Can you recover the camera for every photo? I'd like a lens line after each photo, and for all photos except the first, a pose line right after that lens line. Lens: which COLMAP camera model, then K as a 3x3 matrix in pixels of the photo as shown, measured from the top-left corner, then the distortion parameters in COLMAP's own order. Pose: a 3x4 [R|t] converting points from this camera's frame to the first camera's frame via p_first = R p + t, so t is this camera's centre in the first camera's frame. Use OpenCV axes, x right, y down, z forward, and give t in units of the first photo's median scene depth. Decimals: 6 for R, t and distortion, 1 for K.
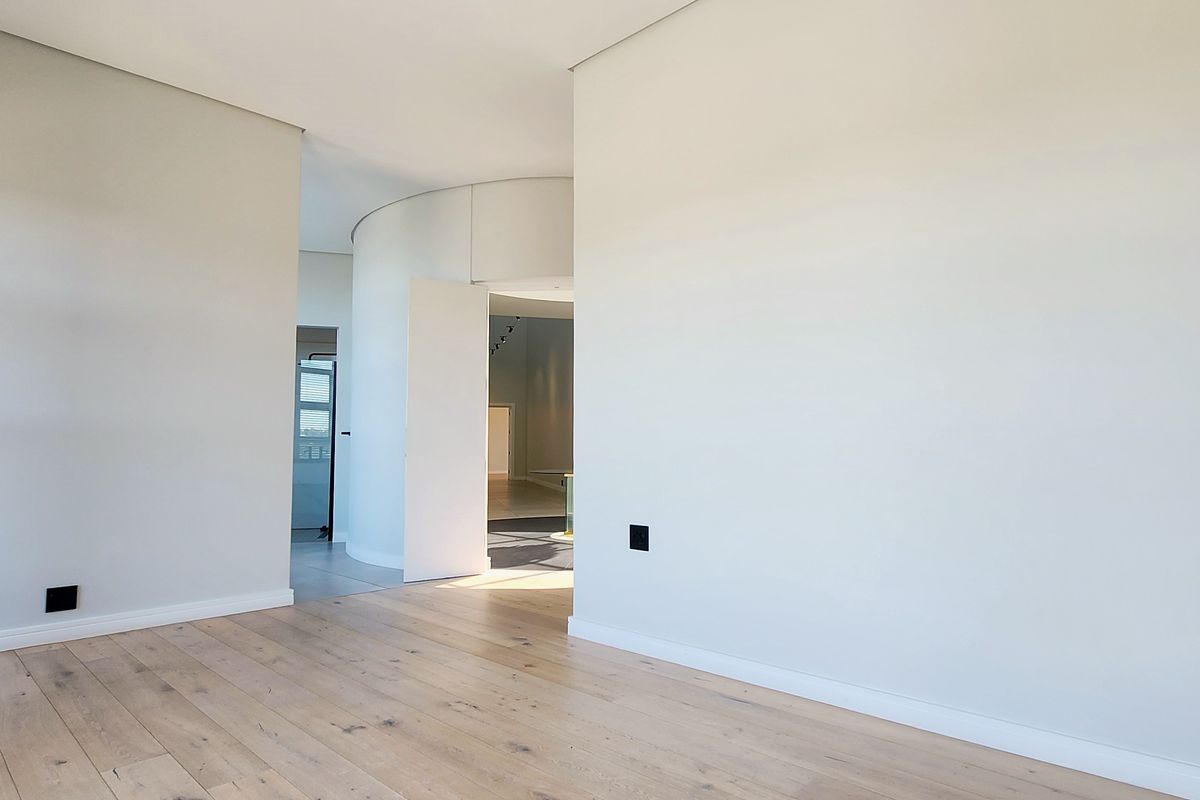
lens RADIAL K [[658.4, 0, 600.0], [0, 658.4, 400.0], [0, 0, 1]] dist [-0.003823, -0.000169]
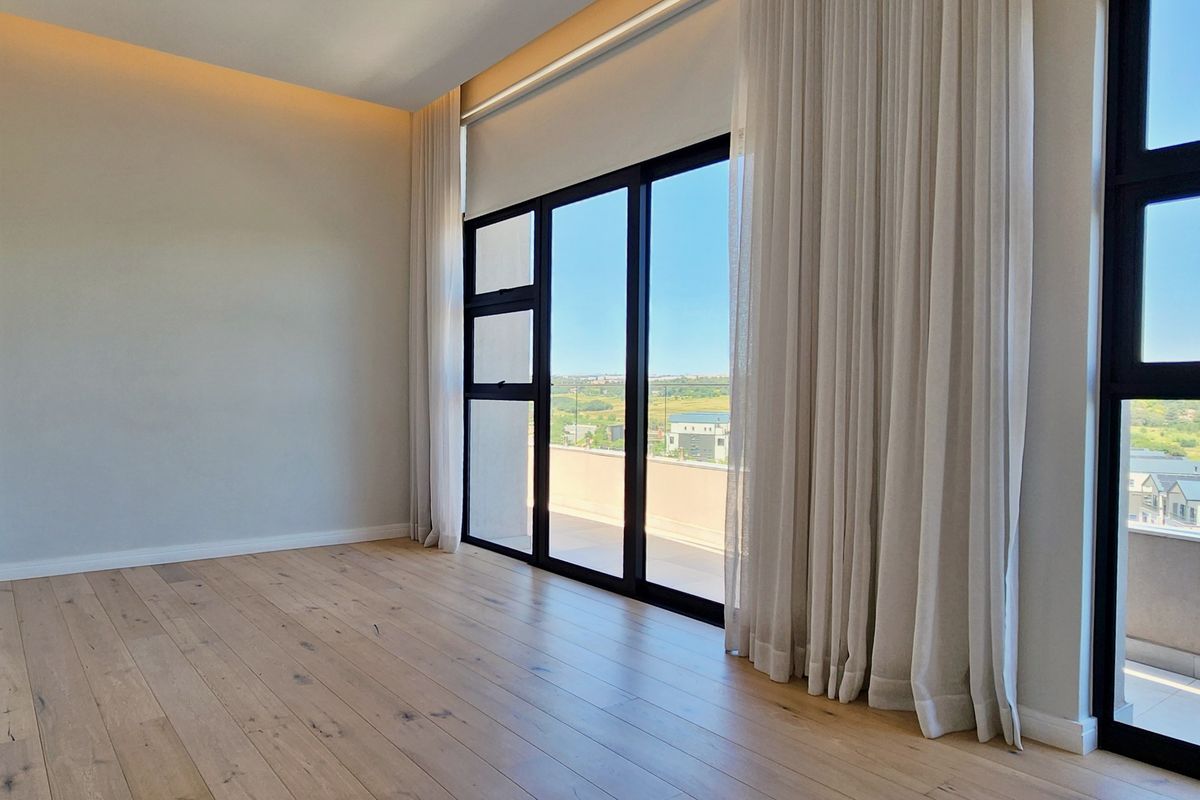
lens RADIAL K [[658.4, 0, 600.0], [0, 658.4, 400.0], [0, 0, 1]] dist [-0.003823, -0.000169]
pose [[-0.999831, -0.011260, 0.014544, -0.631222], [-0.012024, 0.998493, -0.053538, 0.066082], [-0.013919, -0.053704, -0.998460, 2.049769]]
